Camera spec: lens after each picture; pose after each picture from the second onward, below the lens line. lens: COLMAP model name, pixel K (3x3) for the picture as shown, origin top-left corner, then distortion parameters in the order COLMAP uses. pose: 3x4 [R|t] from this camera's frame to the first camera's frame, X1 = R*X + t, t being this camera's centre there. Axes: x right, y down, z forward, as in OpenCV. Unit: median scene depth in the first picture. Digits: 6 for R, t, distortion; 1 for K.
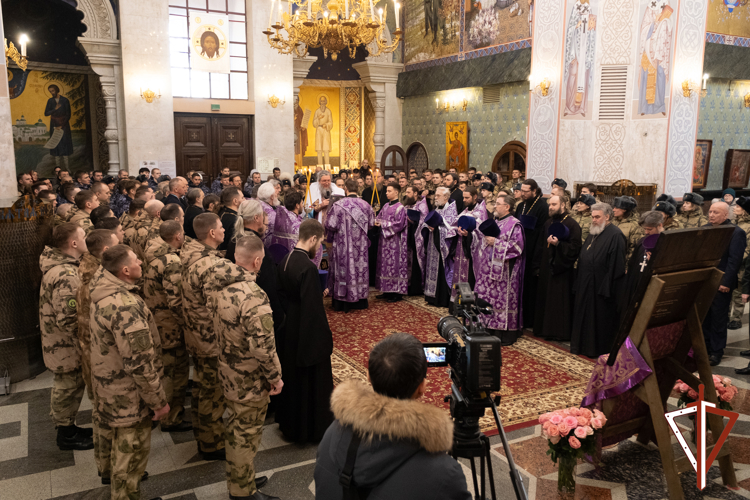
lens RADIAL K [[631.3, 0, 375.2], [0, 631.3, 250.3], [0, 0, 1]] dist [0.008897, 0.009386]
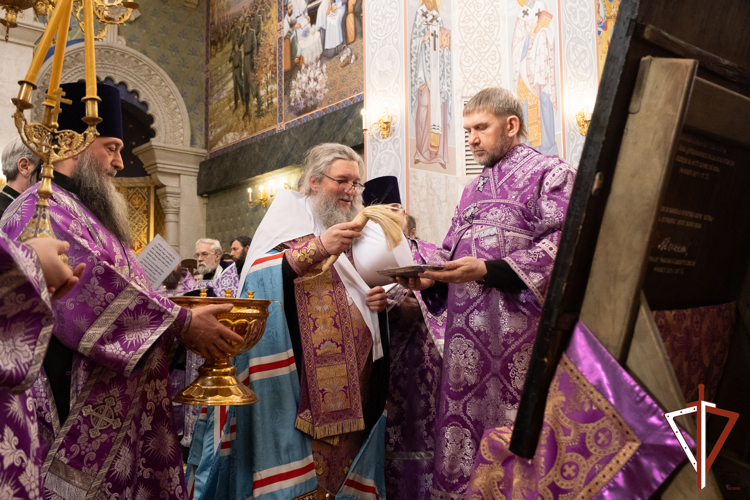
lens RADIAL K [[735.8, 0, 374.7], [0, 735.8, 251.1], [0, 0, 1]] dist [0.041219, 0.000000]
pose [[0.981383, 0.004008, 0.192020, 0.085998], [0.048550, 0.962134, -0.268217, 0.061719], [-0.185824, 0.272546, 0.944028, 0.239374]]
